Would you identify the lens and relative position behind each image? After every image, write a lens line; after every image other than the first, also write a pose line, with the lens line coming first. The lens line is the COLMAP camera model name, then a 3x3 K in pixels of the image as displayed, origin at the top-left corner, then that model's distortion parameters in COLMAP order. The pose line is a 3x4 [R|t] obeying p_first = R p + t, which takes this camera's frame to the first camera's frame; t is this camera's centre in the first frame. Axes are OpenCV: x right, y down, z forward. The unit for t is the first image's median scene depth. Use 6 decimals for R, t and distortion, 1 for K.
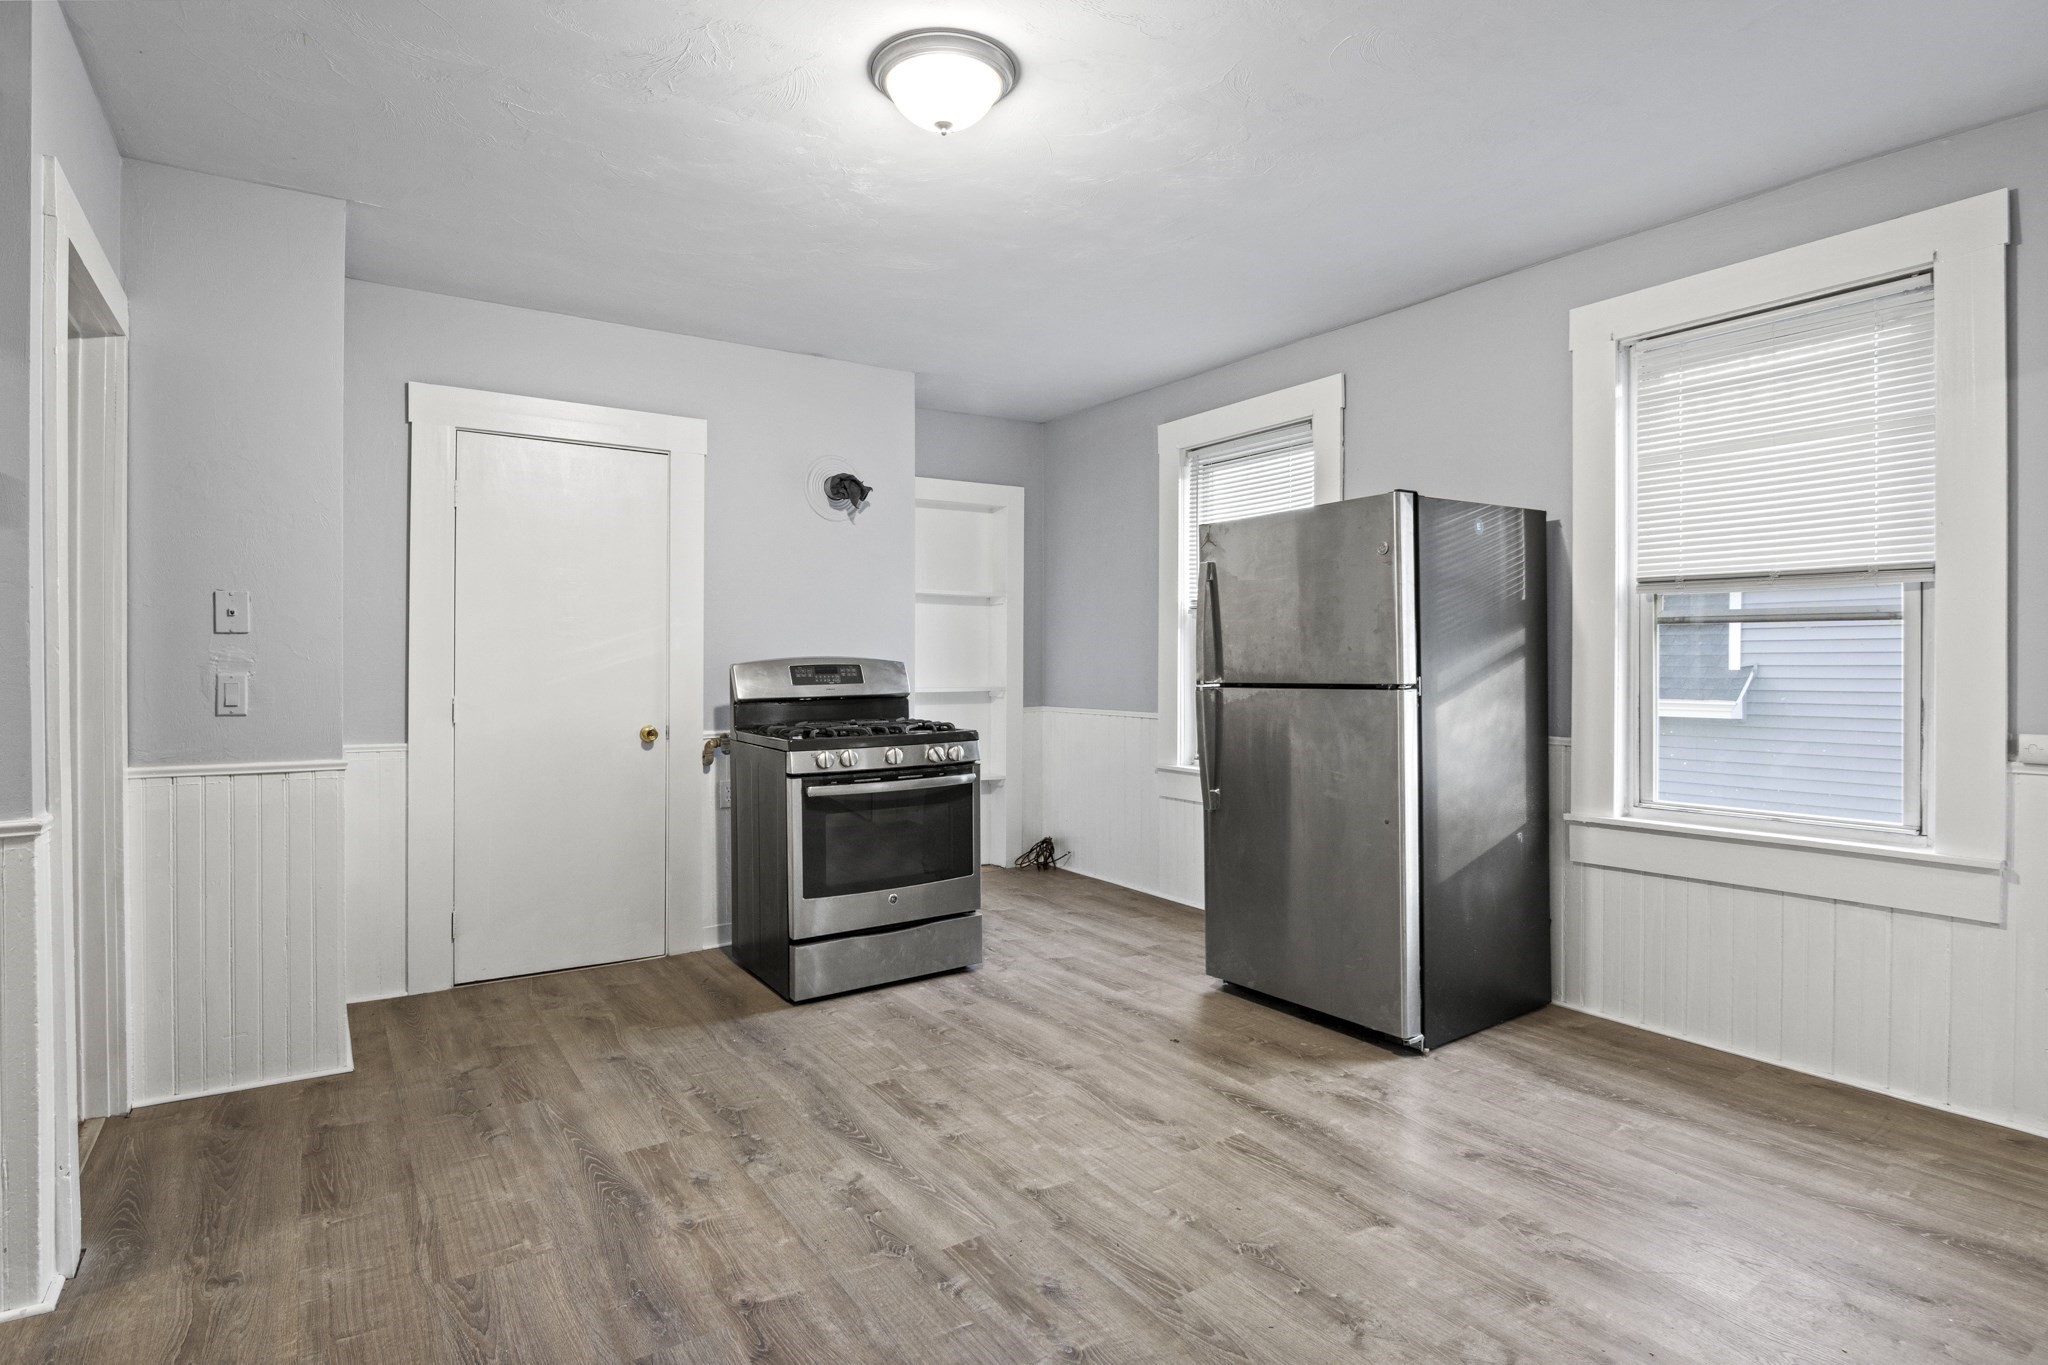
lens RADIAL K [[1055.8, 0, 1022.1], [0, 1055.8, 671.8], [0, 0, 1]] dist [-0.014921, -0.002301]
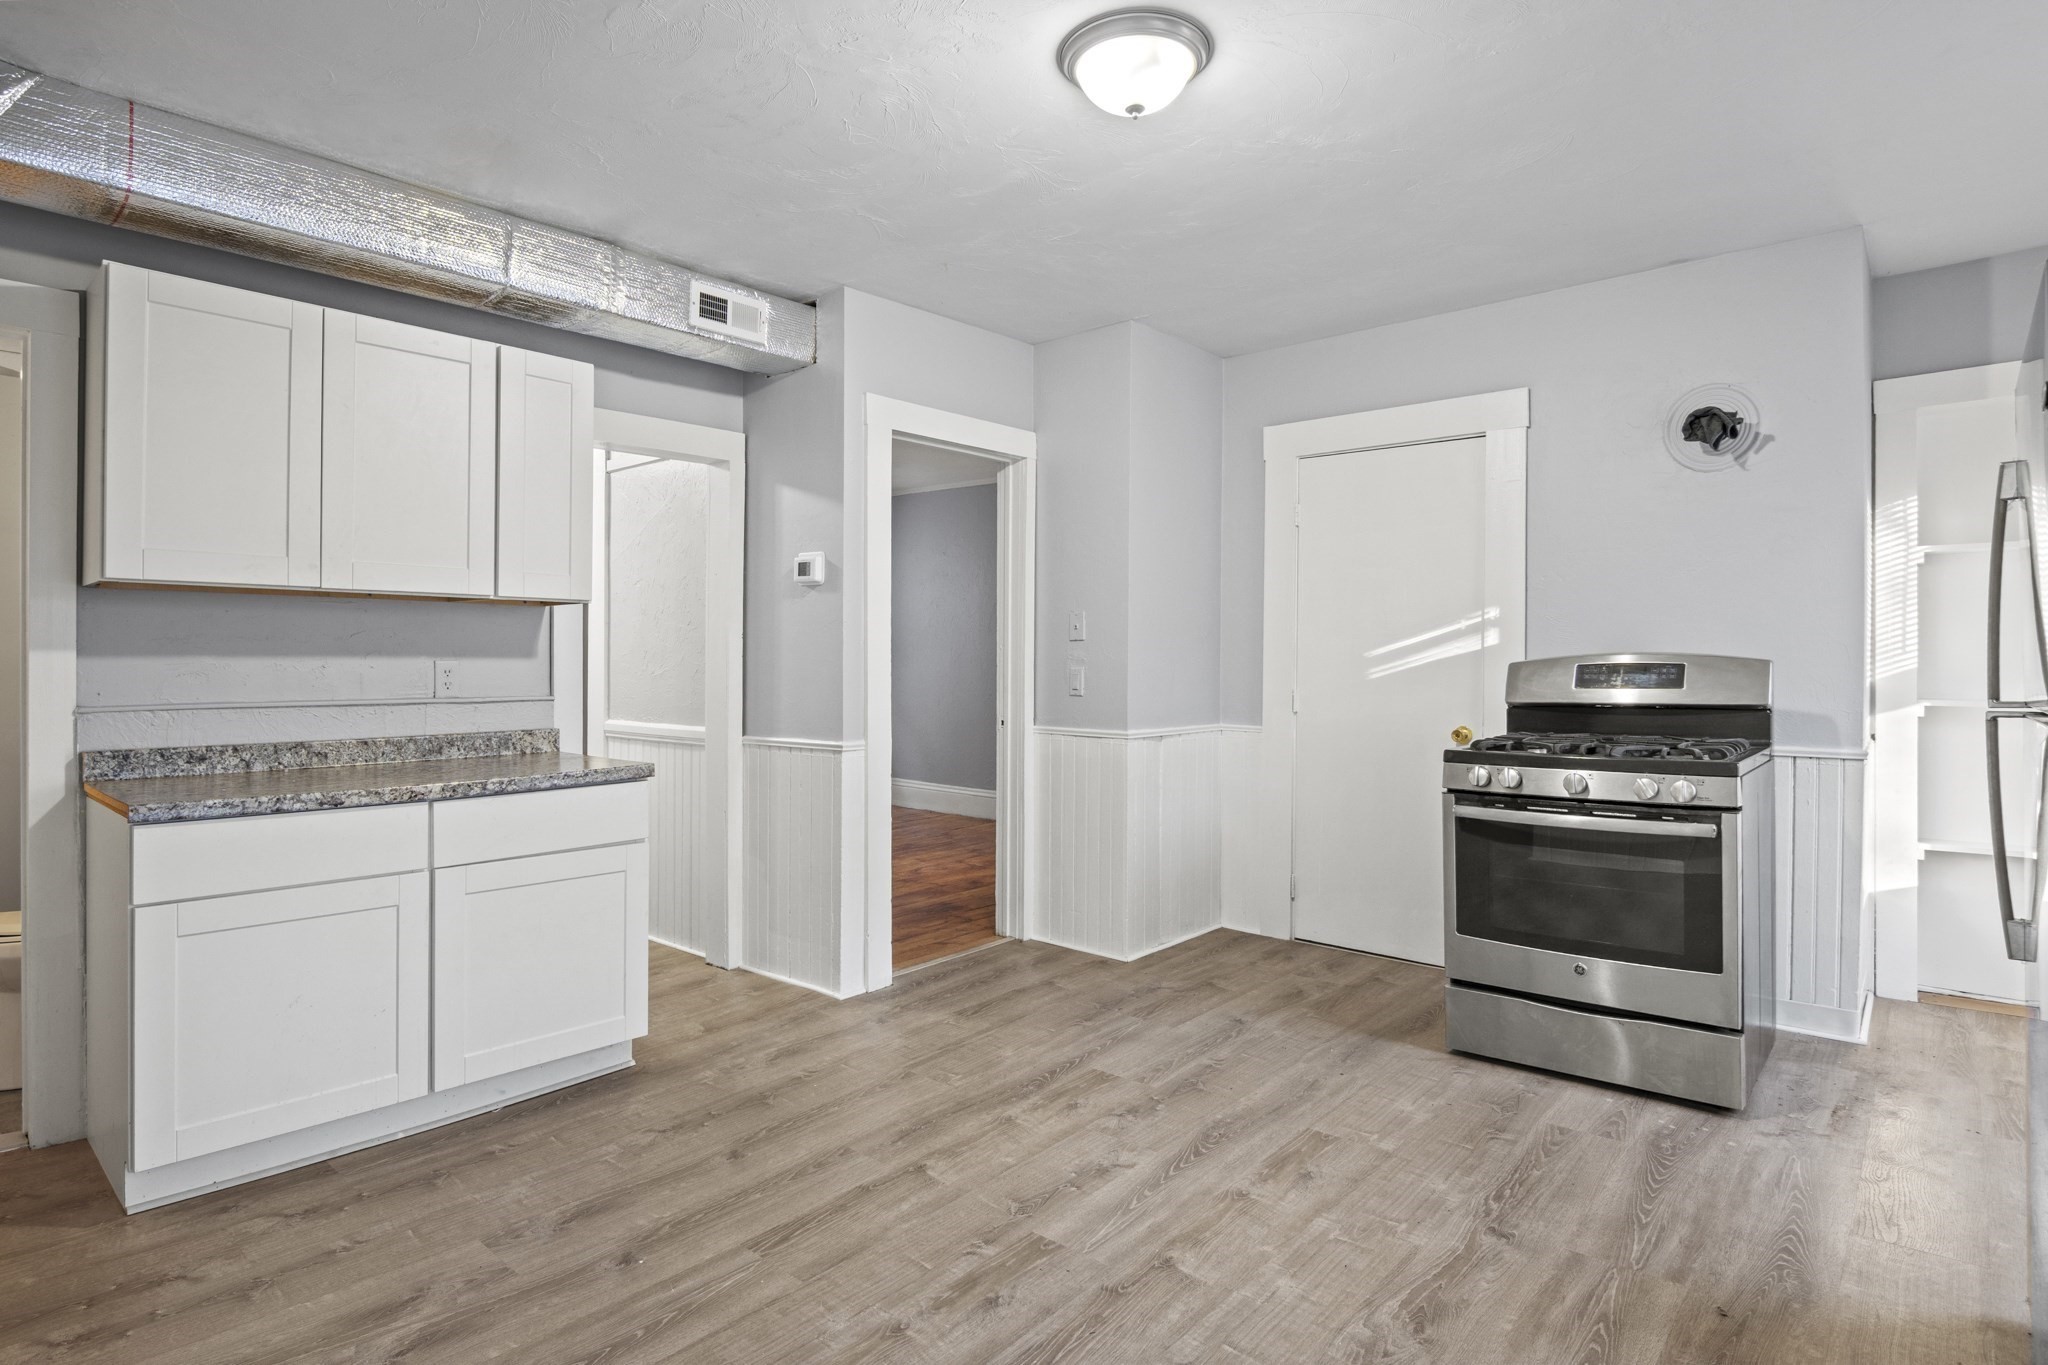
lens RADIAL K [[1077.0, 0, 1013.2], [0, 1077.0, 663.0], [0, 0, 1]] dist [-0.014401, -0.001064]
pose [[0.244550, 0.005028, -0.969624, 0.736683], [-0.006349, 0.999973, 0.003584, -0.010526], [0.969616, 0.005280, 0.244575, 0.564503]]
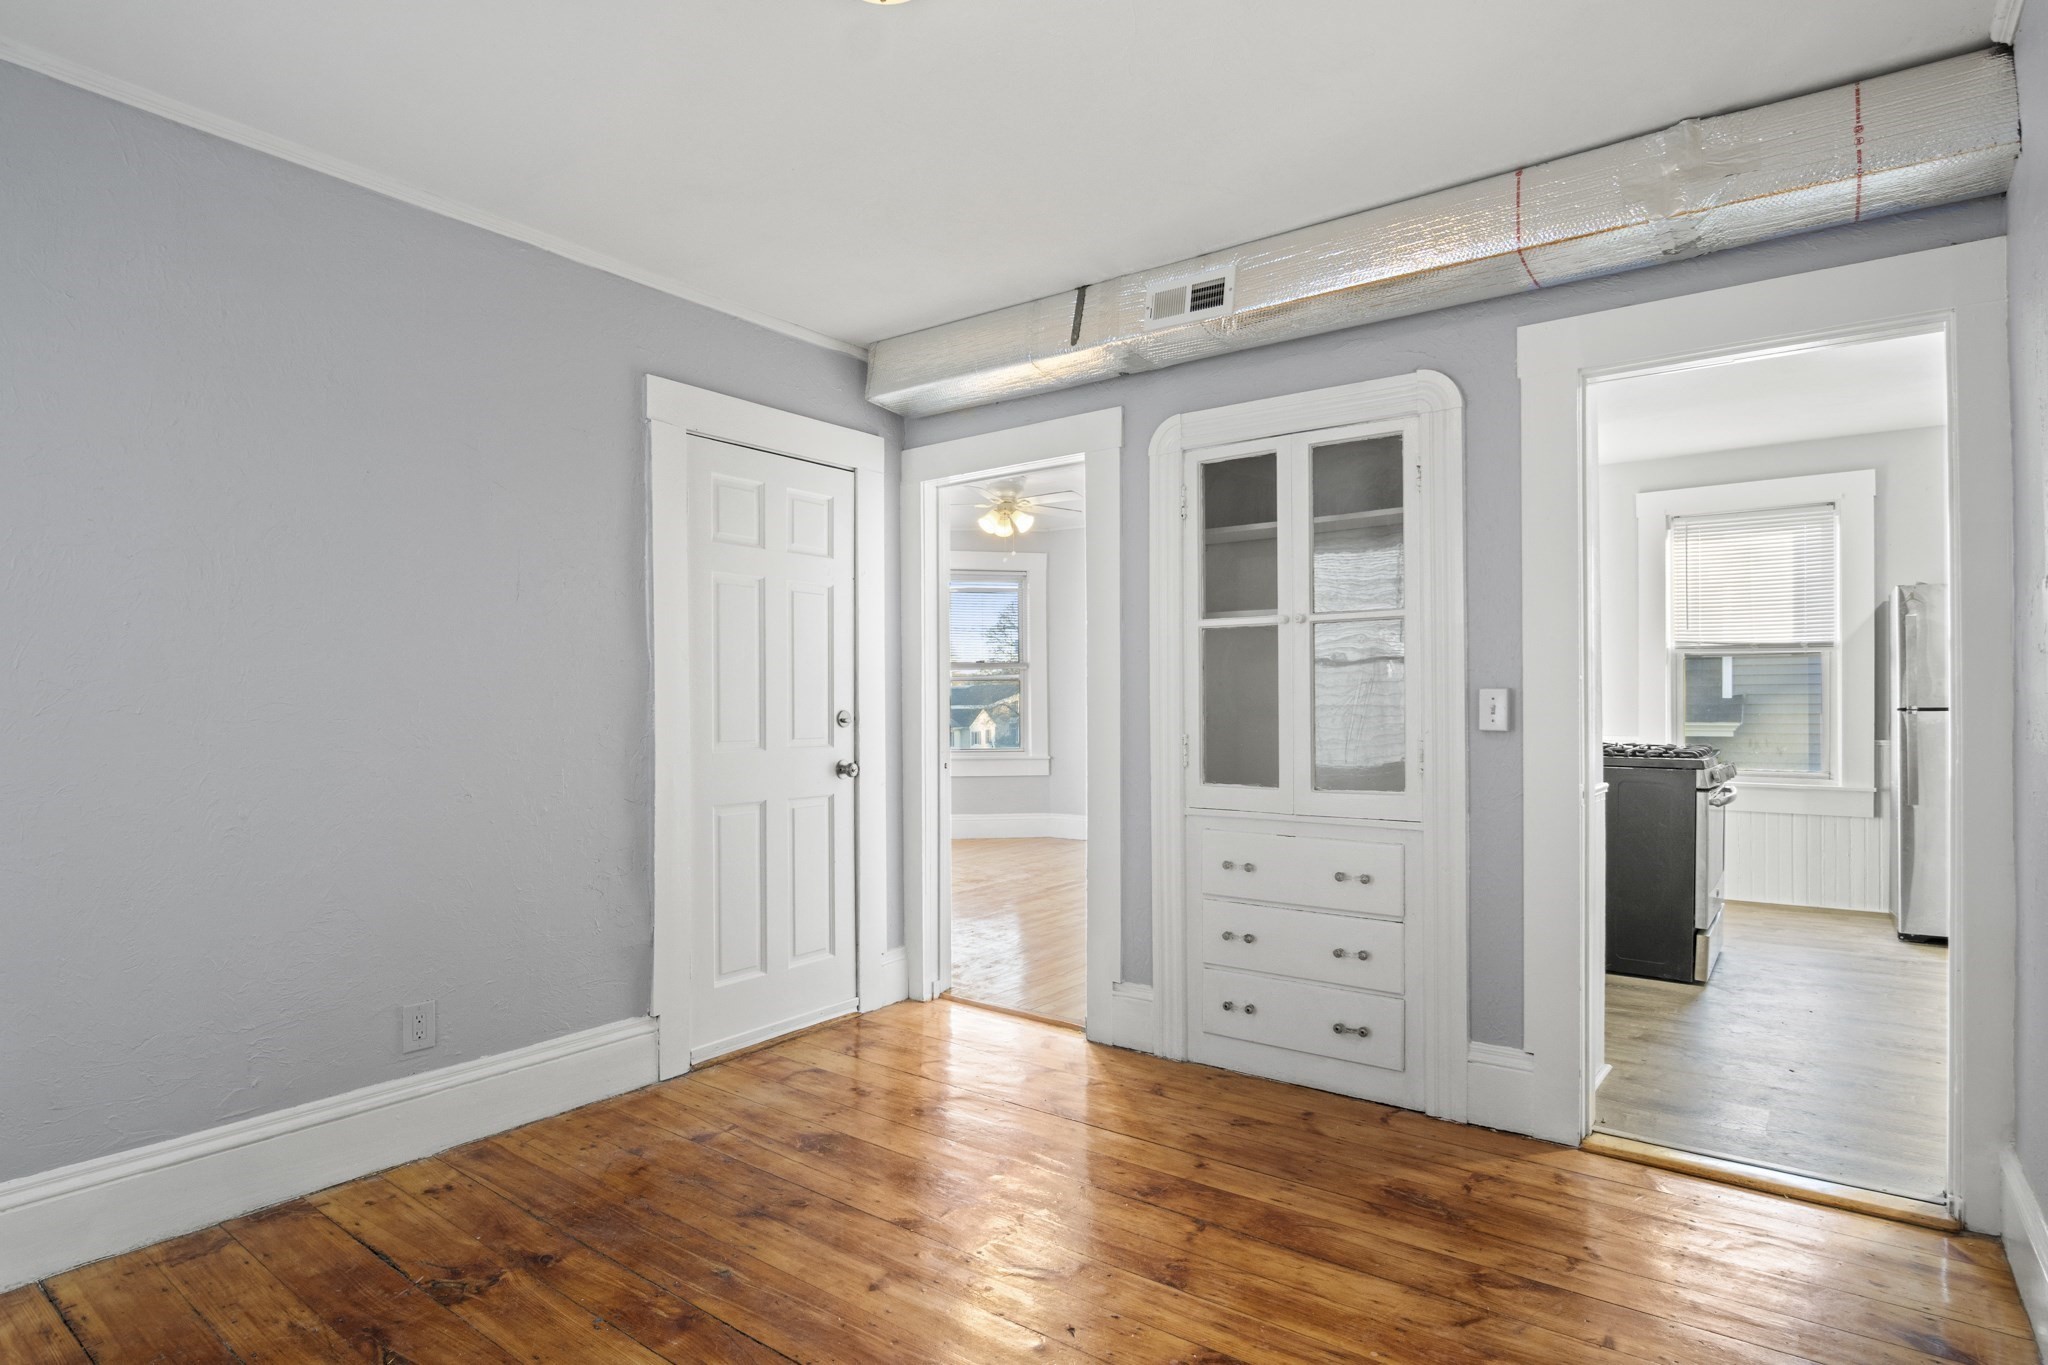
lens RADIAL K [[1073.7, 0, 993.1], [0, 1073.7, 719.9], [0, 0, 1]] dist [-0.022389, -0.000536]
pose [[0.953167, -0.010937, 0.302245, -1.707207], [0.006669, 0.999863, 0.015148, -0.002402], [-0.302369, -0.012423, 0.953110, 0.181900]]
